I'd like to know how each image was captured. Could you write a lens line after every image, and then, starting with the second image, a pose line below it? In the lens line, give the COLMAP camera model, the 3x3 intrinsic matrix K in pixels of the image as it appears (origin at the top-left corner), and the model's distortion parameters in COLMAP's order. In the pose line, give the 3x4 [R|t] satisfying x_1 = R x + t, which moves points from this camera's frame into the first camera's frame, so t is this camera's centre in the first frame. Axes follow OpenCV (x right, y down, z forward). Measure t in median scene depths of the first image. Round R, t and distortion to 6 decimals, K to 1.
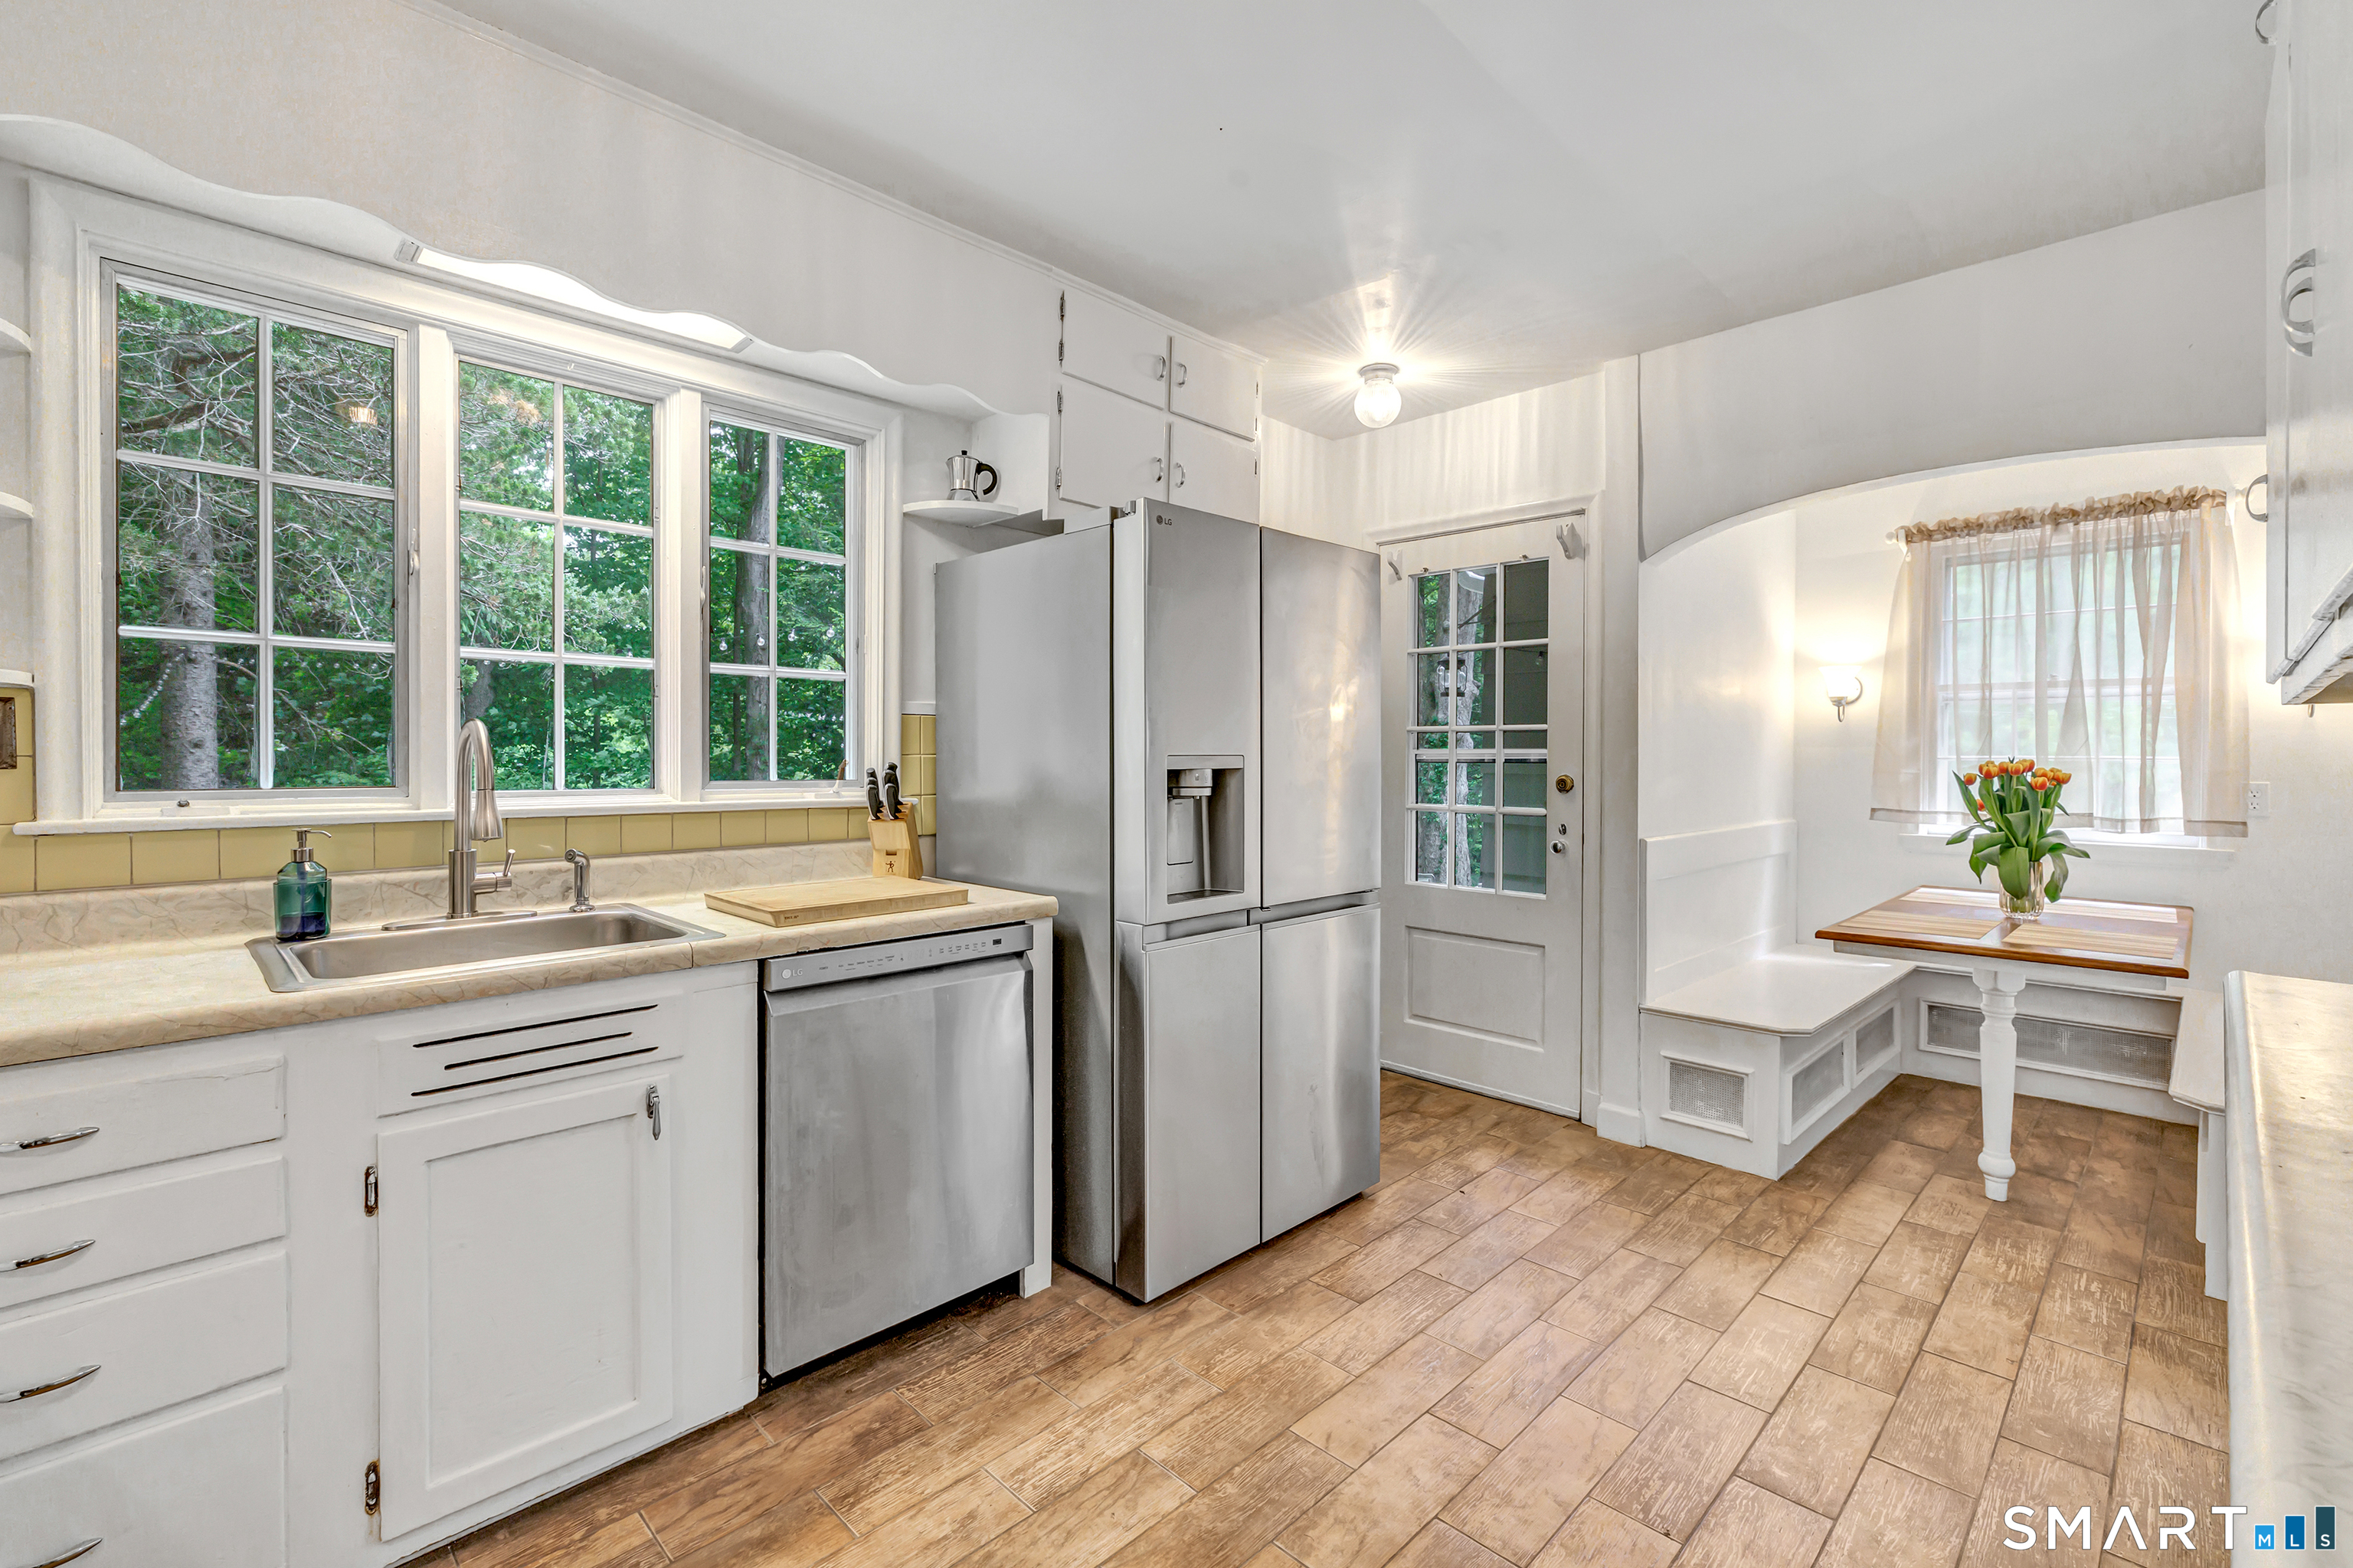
lens RADIAL K [[1045.4, 0, 1155.5], [0, 1045.4, 767.1], [0, 0, 1]] dist [-0.000933, 0.000085]
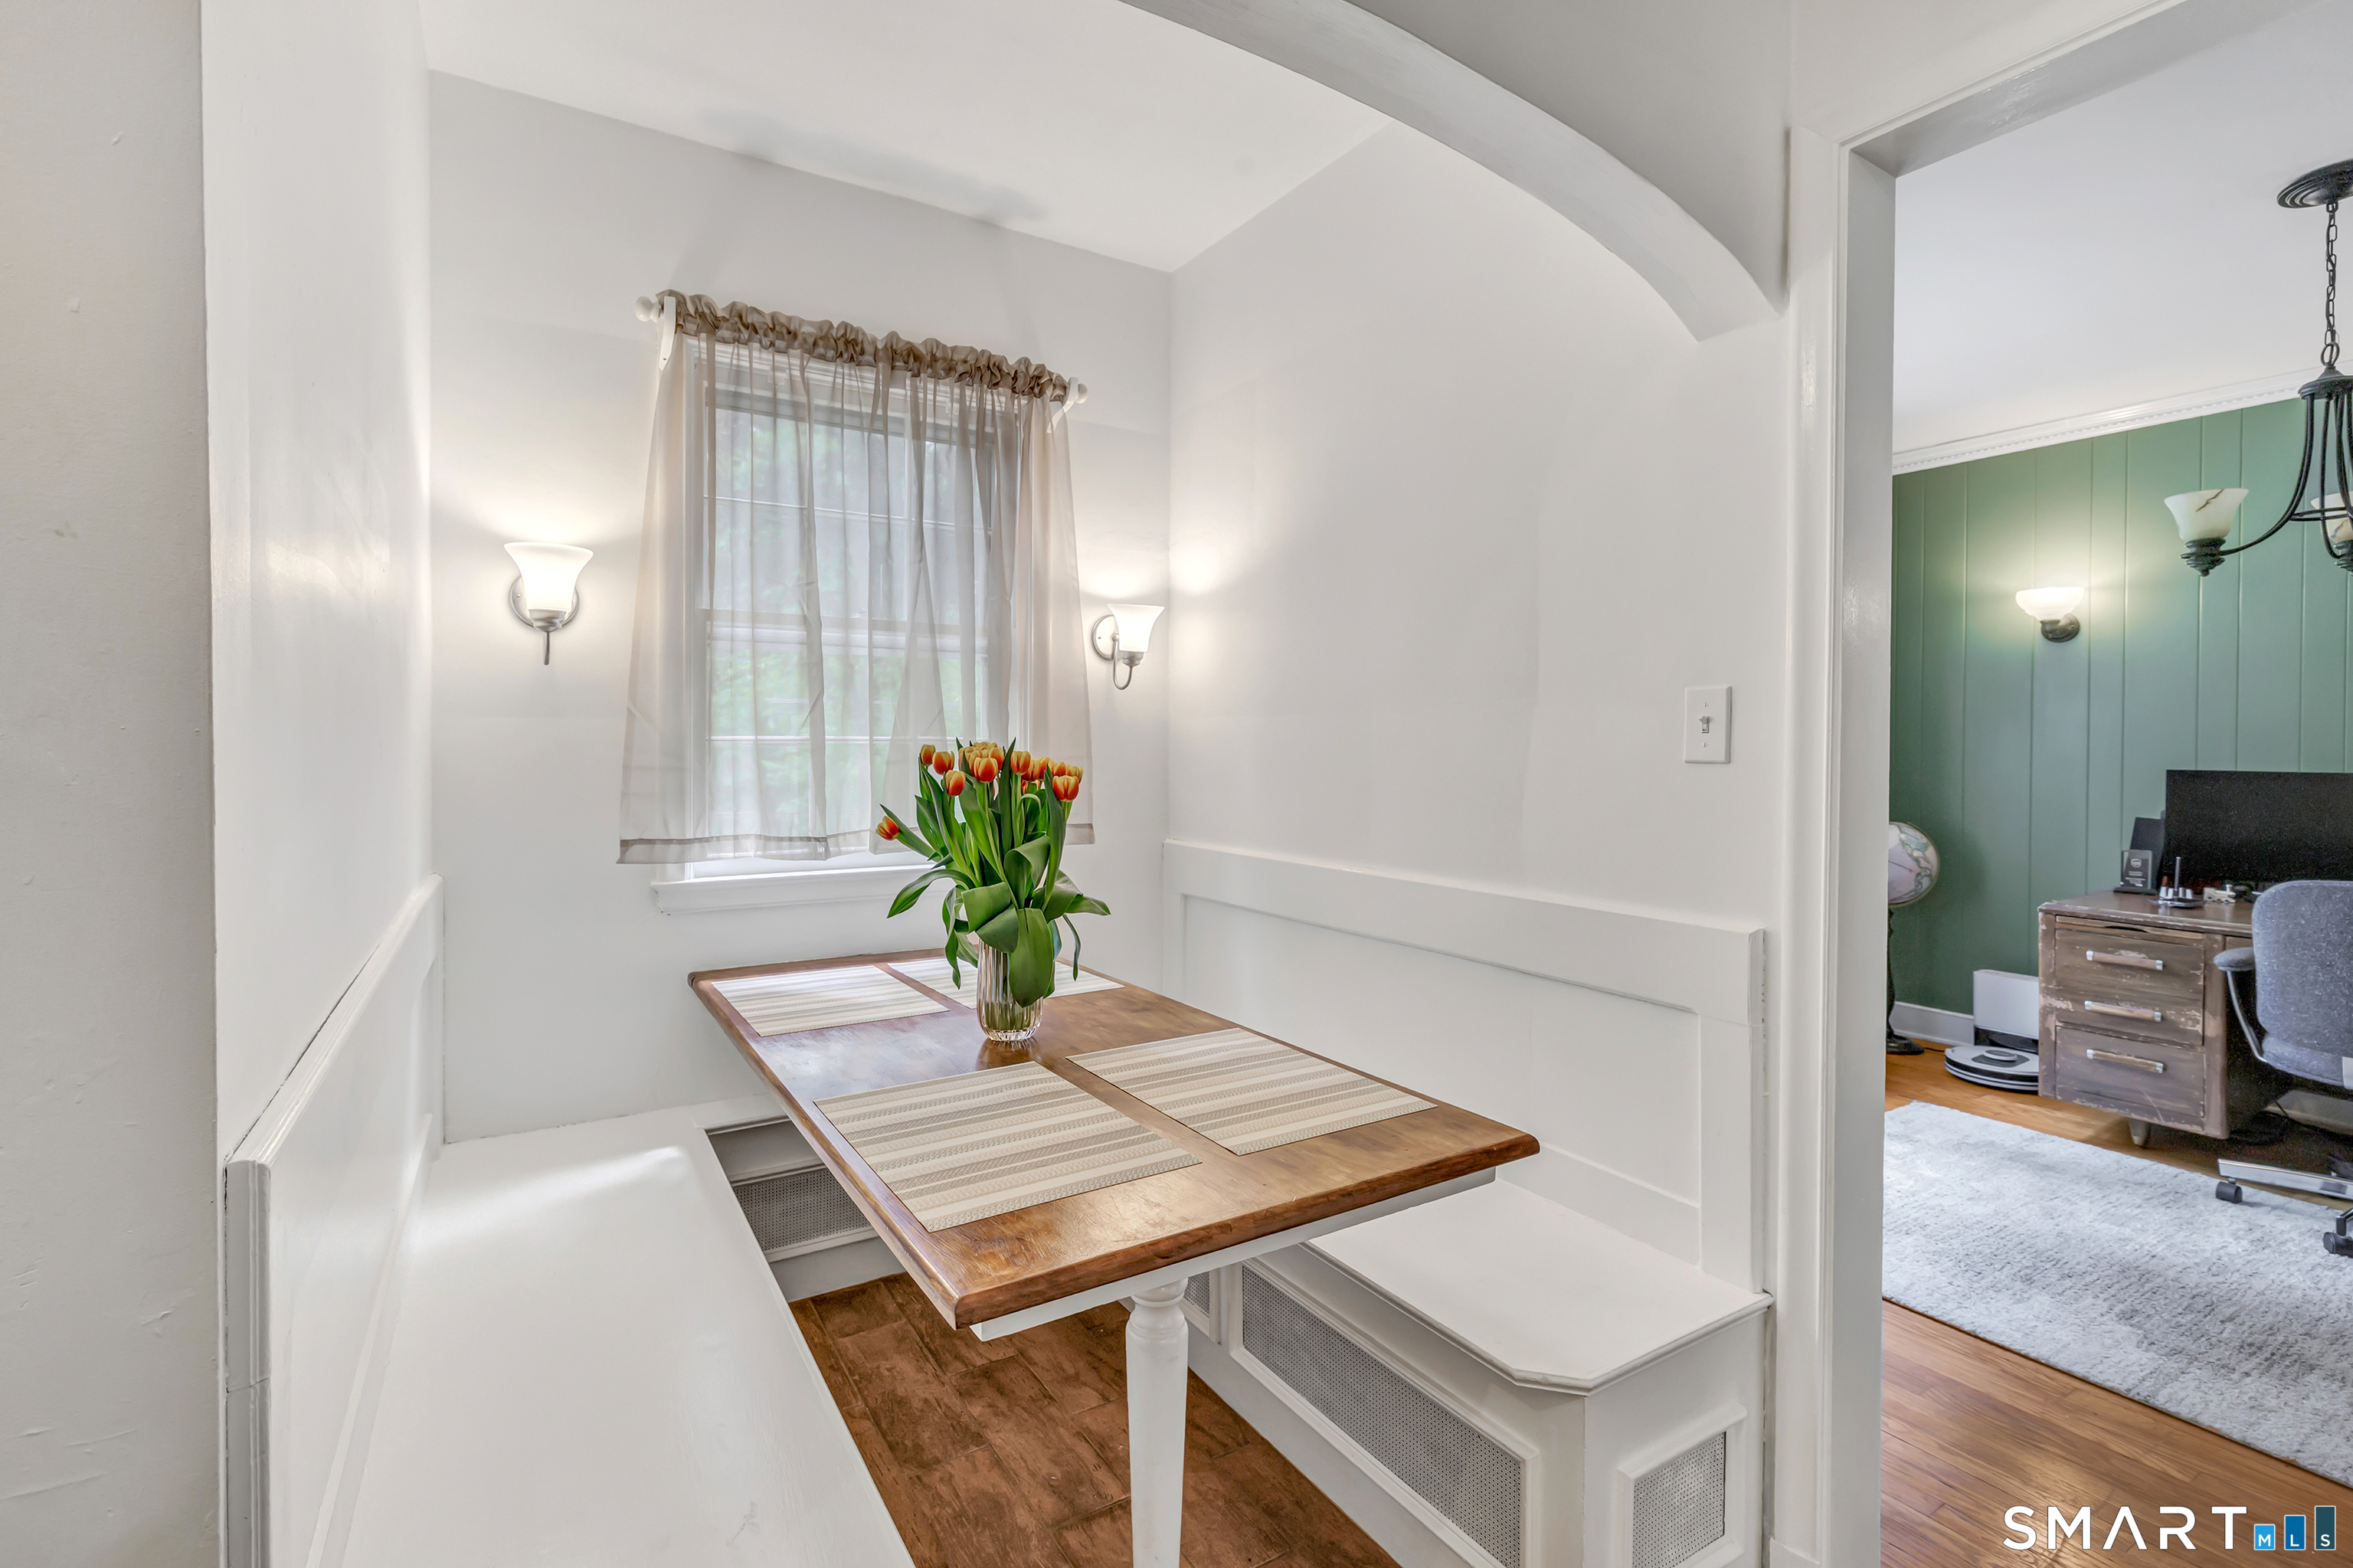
lens RADIAL K [[1045.4, 0, 1155.5], [0, 1045.4, 767.1], [0, 0, 1]] dist [-0.000933, 0.000085]
pose [[0.232372, -0.017758, 0.972465, 0.339968], [0.007658, 0.999836, 0.016428, -0.002639], [-0.972597, 0.003630, 0.232470, 0.834776]]
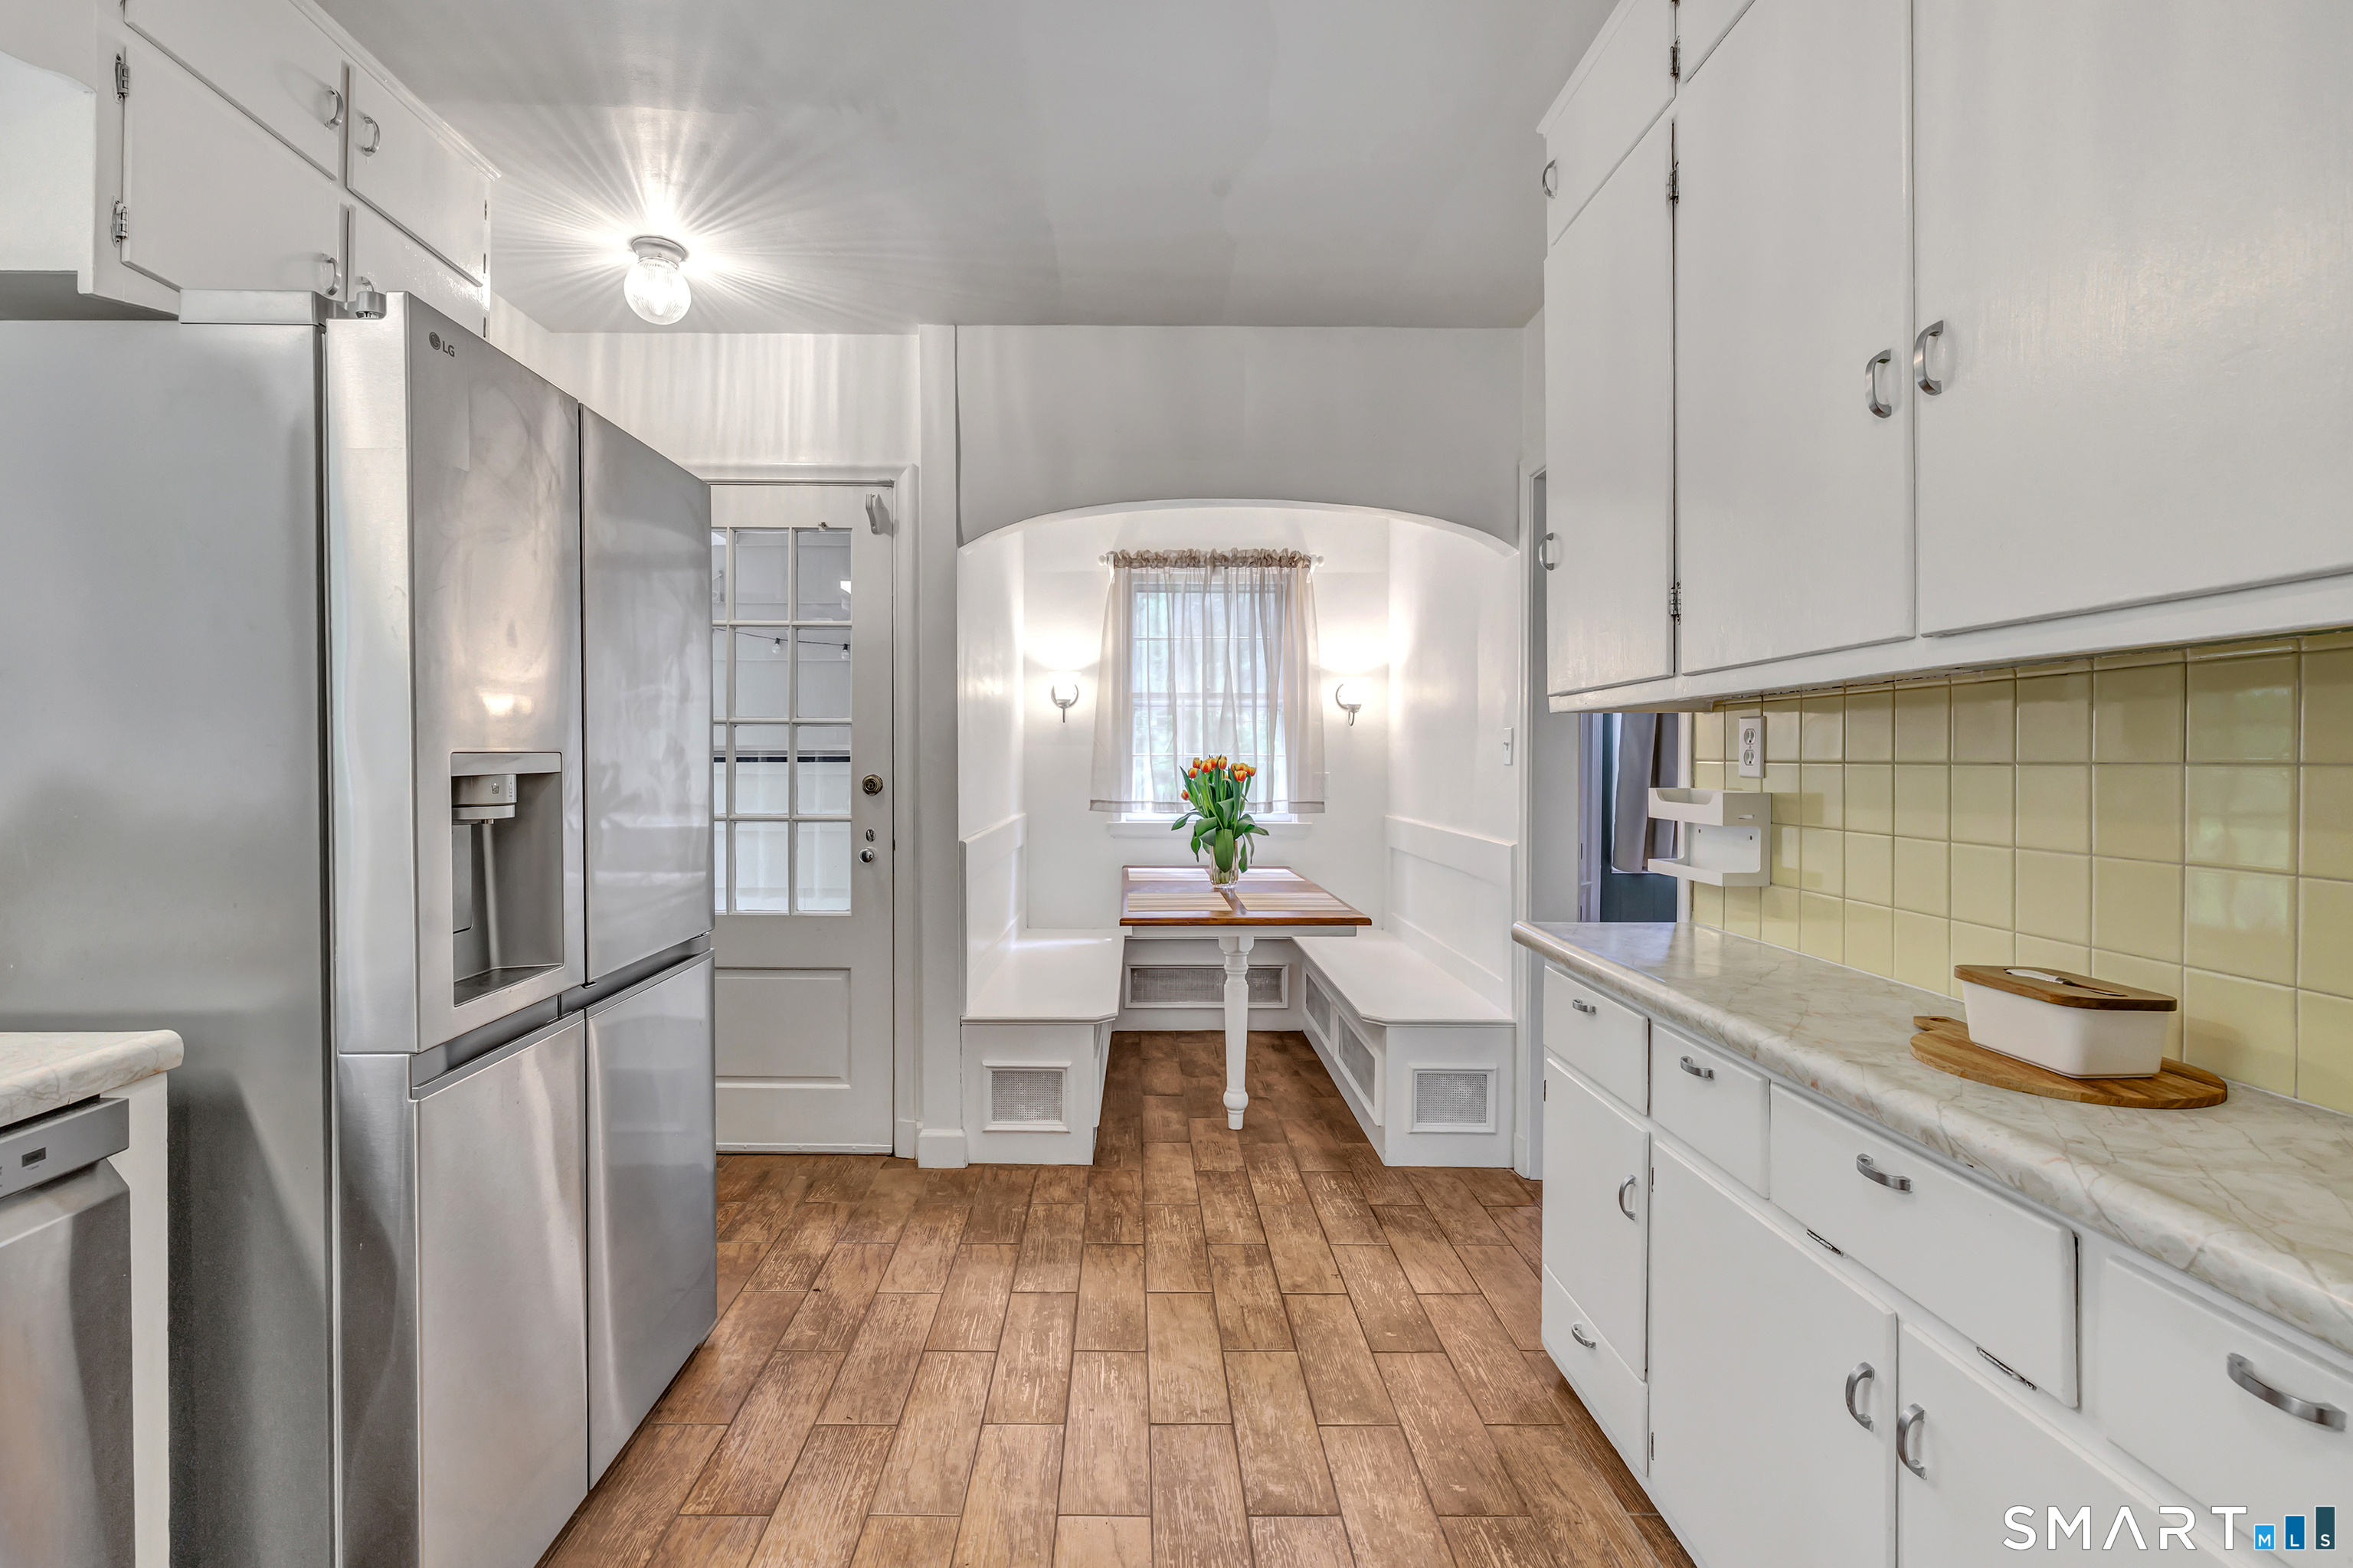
lens RADIAL K [[1045.4, 0, 1155.5], [0, 1045.4, 767.1], [0, 0, 1]] dist [-0.000933, 0.000085]
pose [[0.689232, -0.009791, 0.724475, -0.102560], [0.008513, 0.999949, 0.005415, -0.001977], [-0.724491, 0.002435, 0.689280, 0.233580]]
